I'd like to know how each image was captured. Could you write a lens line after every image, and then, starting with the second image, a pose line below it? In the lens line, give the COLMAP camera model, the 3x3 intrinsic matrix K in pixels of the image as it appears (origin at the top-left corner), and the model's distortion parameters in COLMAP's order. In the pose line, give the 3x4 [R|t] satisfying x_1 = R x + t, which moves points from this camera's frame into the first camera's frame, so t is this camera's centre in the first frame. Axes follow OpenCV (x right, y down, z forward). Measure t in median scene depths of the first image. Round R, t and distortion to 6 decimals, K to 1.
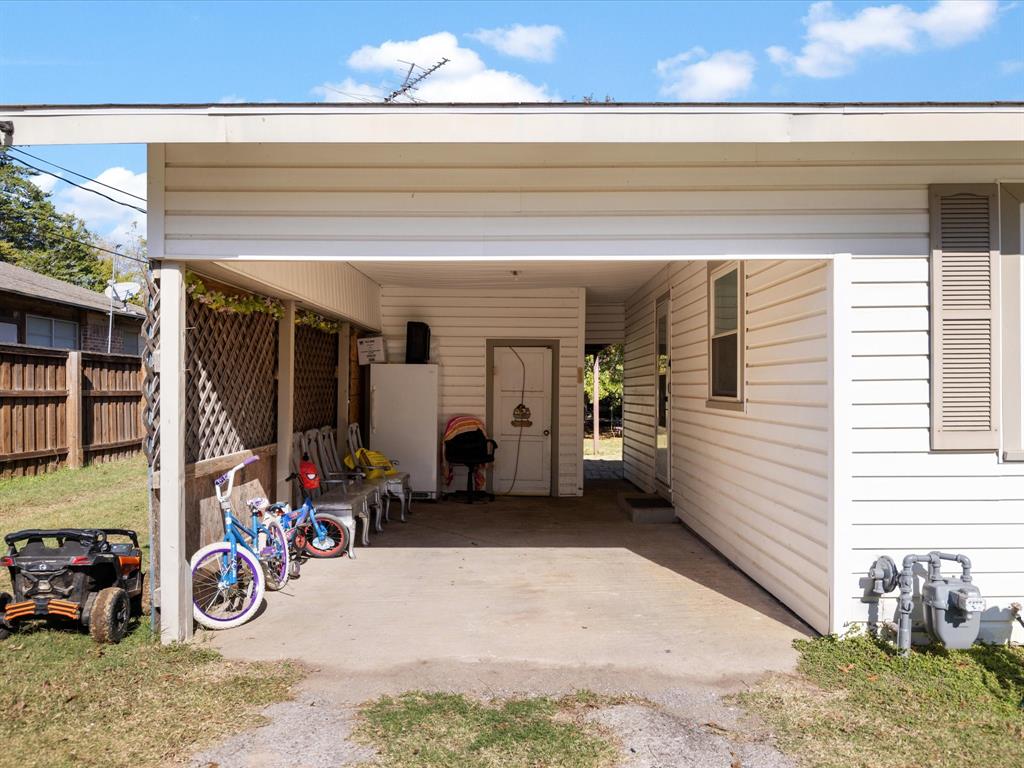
lens RADIAL K [[784.0, 0, 513.9], [0, 784.0, 400.3], [0, 0, 1]] dist [-0.021638, 0.002992]
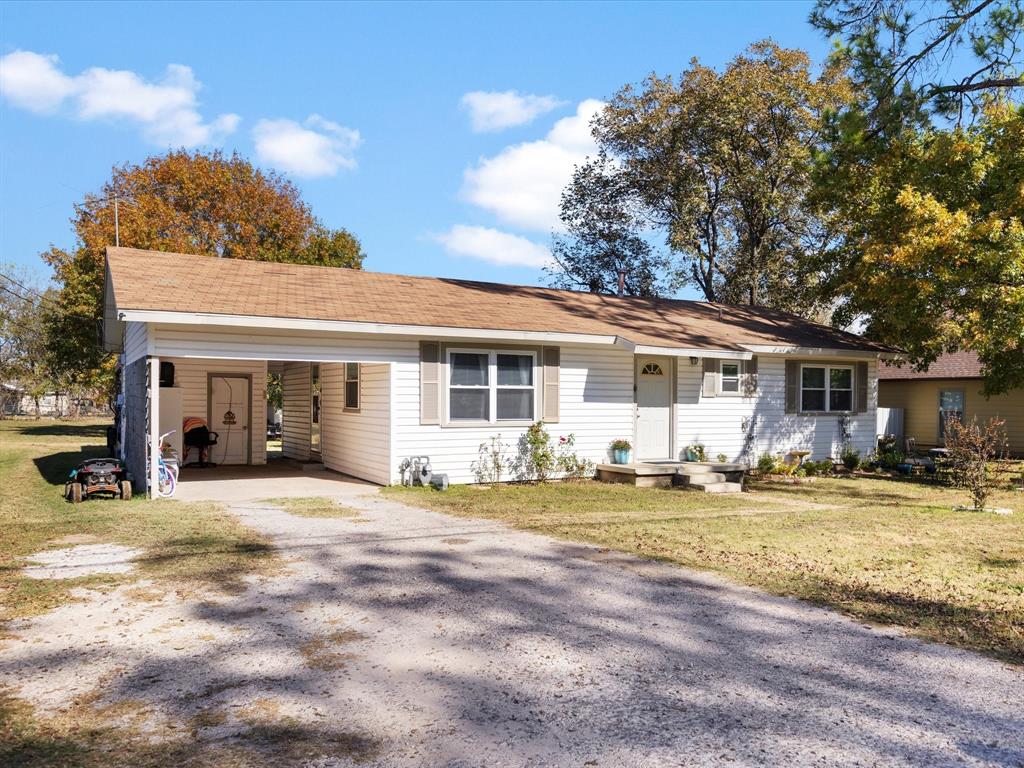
lens RADIAL K [[784.0, 0, 506.7], [0, 784.0, 408.2], [0, 0, 1]] dist [-0.021638, 0.002992]
pose [[0.882180, 0.002390, 0.470906, -0.328801], [-0.001411, 0.999996, -0.002432, 0.002225], [-0.470910, 0.001480, 0.882180, -0.992893]]
